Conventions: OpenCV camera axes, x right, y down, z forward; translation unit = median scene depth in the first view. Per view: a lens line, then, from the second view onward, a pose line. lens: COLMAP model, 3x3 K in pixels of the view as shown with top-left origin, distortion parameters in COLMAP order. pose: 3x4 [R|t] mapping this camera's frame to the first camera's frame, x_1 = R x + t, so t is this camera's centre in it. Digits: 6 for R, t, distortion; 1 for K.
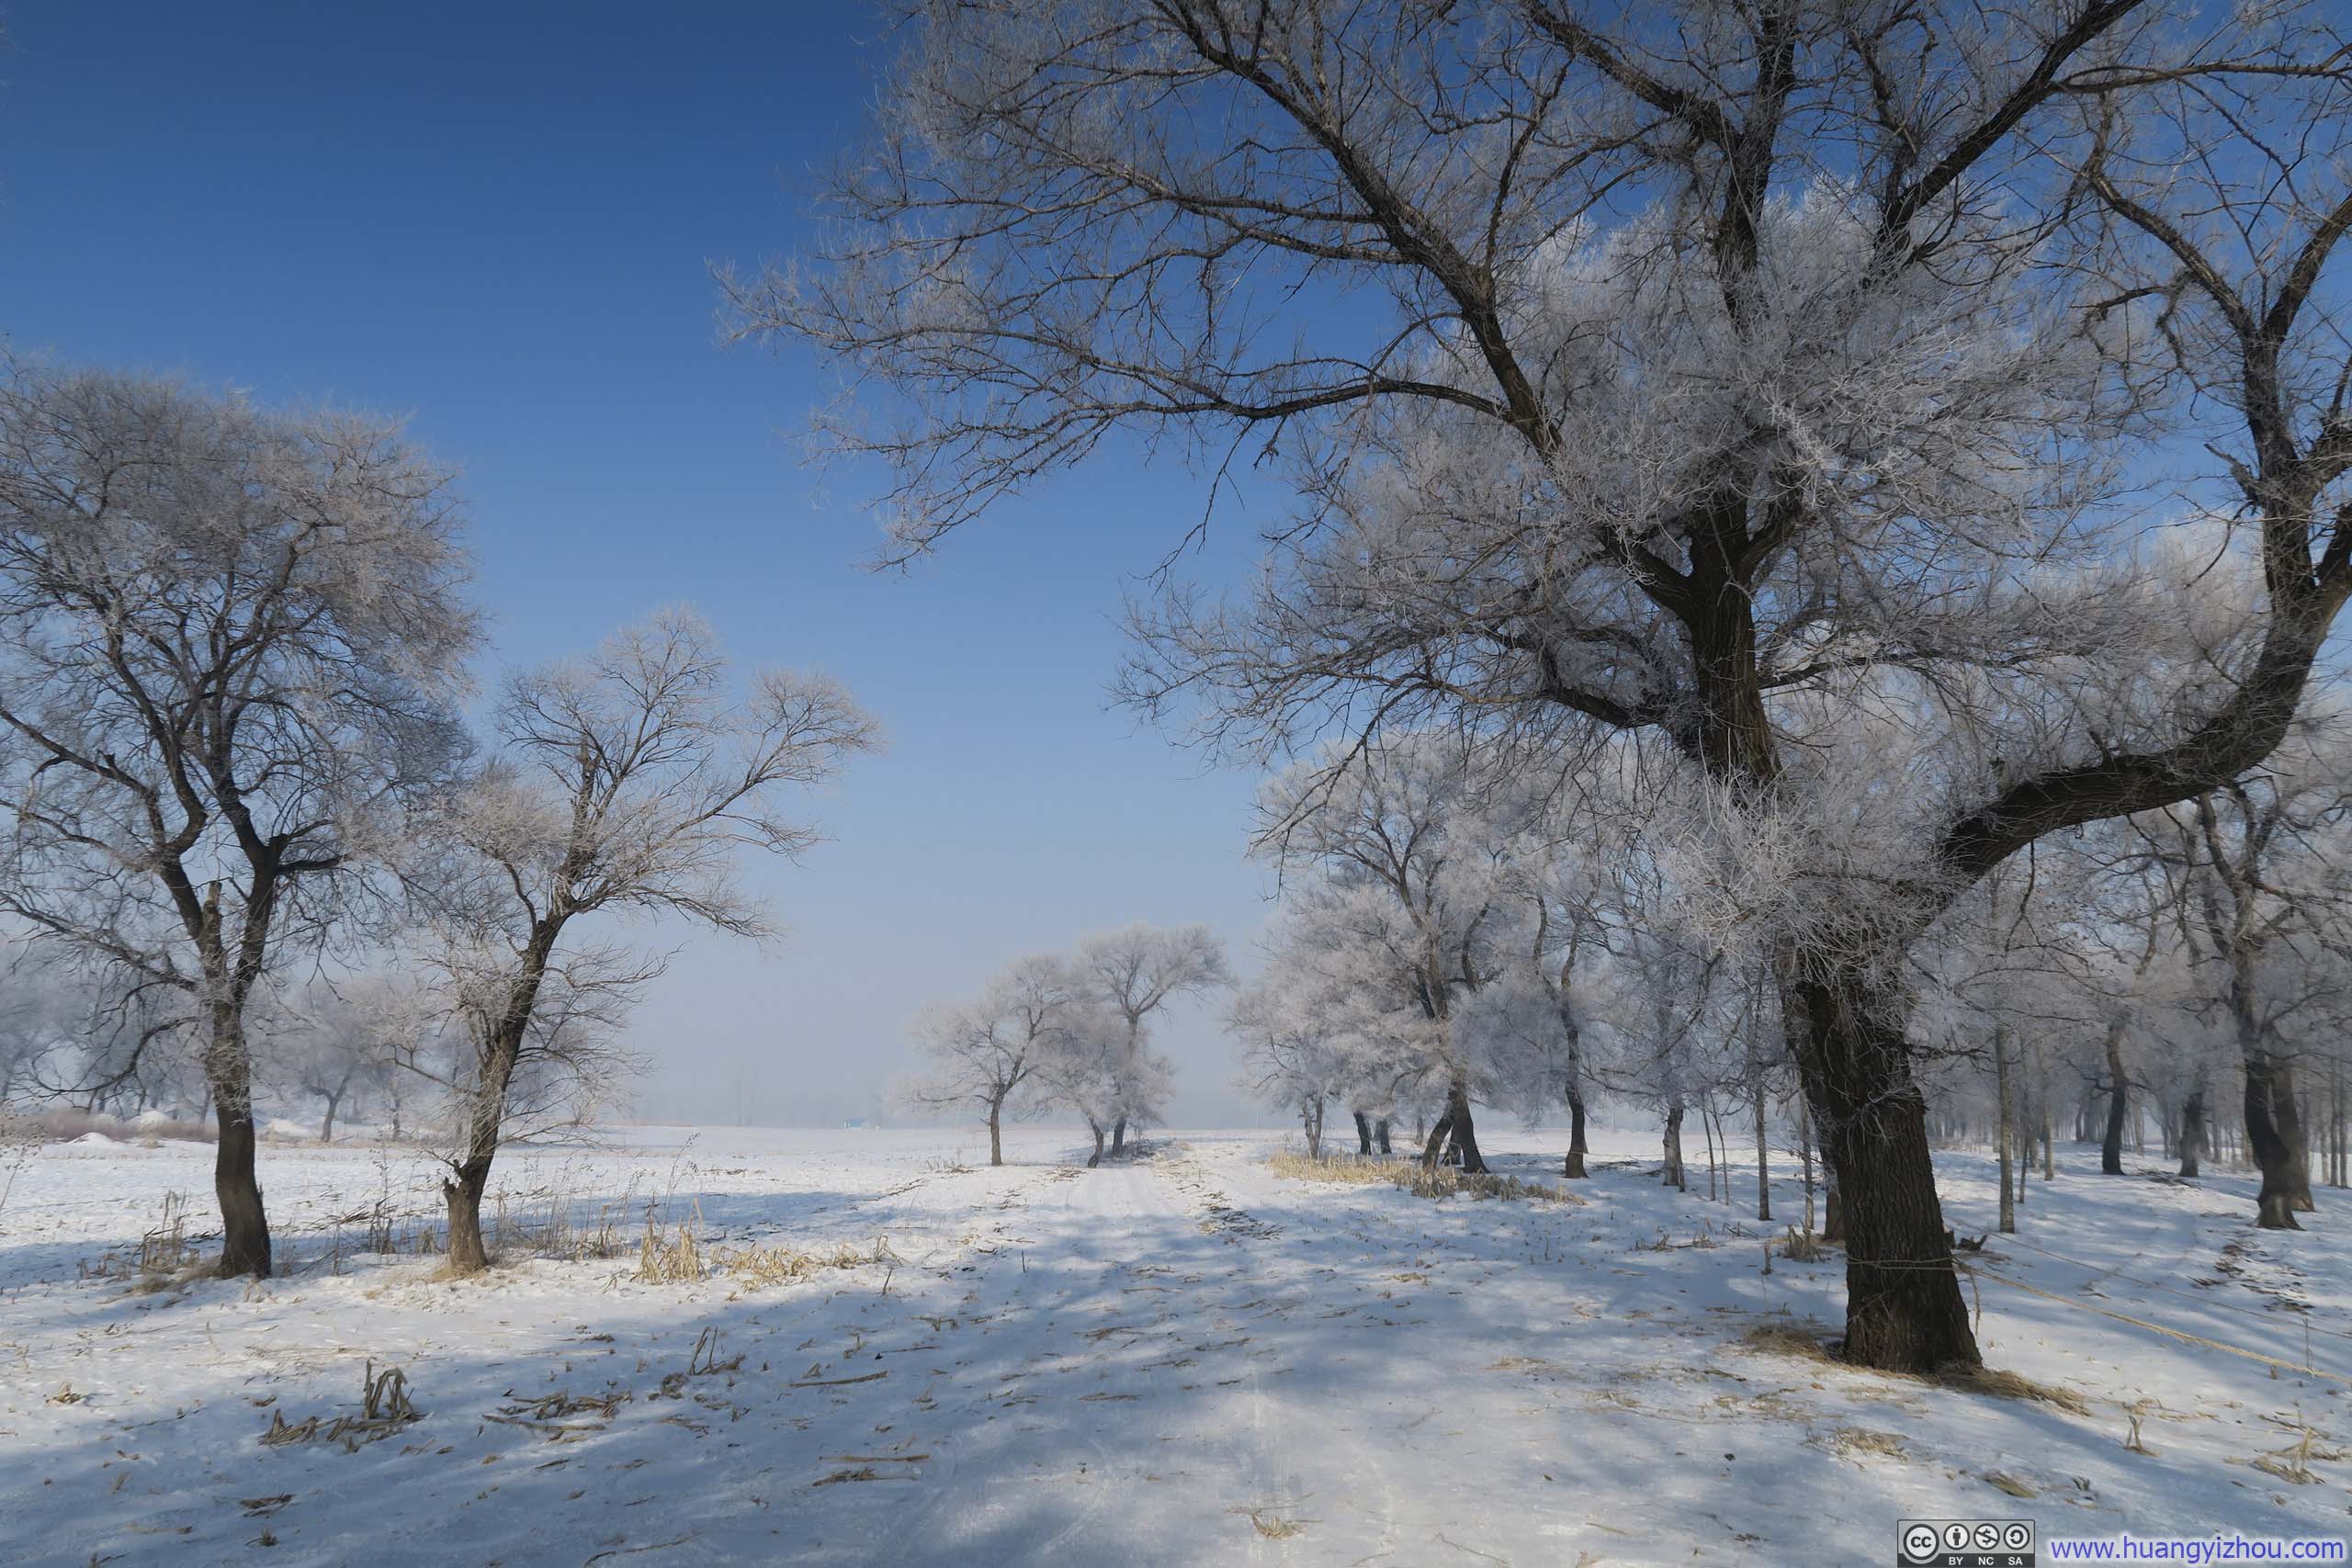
lens RADIAL K [[1657.4, 0, 1176.7], [0, 1657.4, 787.1], [0, 0, 1]] dist [-0.006804, -0.002093]
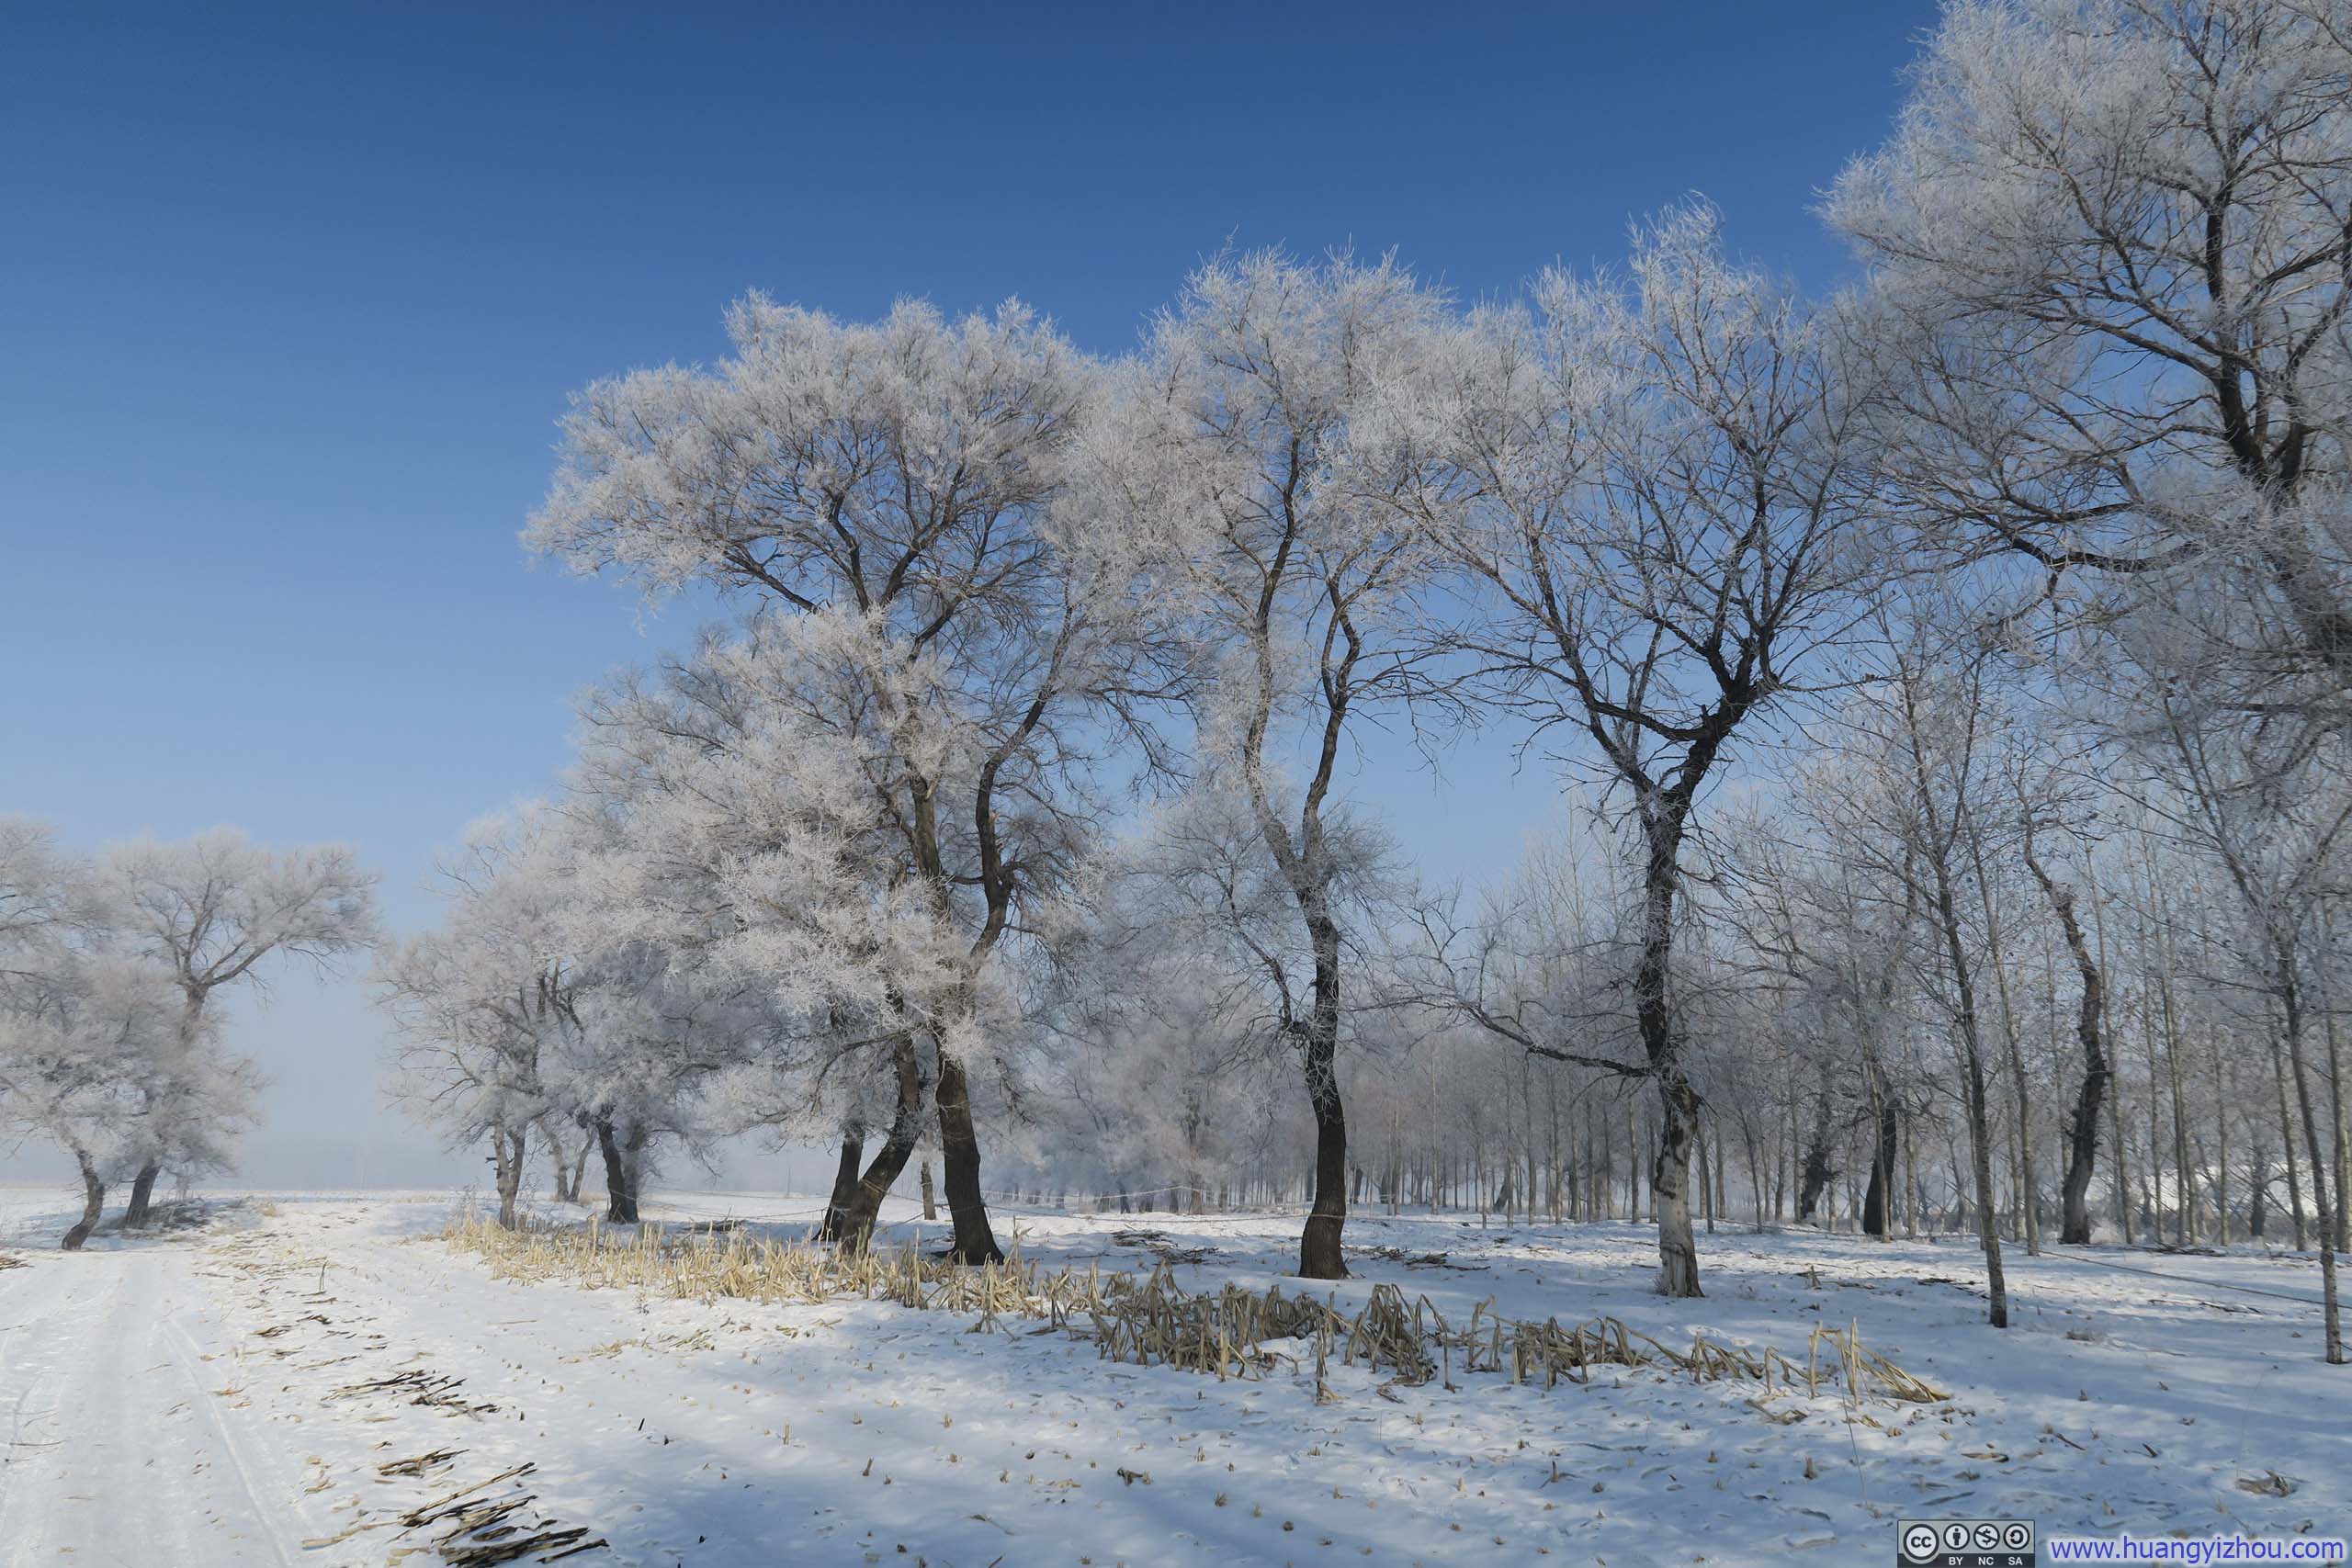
lens RADIAL K [[1657.4, 0, 1170.4], [0, 1657.4, 780.8], [0, 0, 1]] dist [-0.006804, -0.002093]
pose [[0.878700, 0.112856, 0.463843, -0.003196], [-0.094853, 0.993556, -0.062049, 0.073336], [-0.467856, 0.010526, 0.883742, 0.337965]]
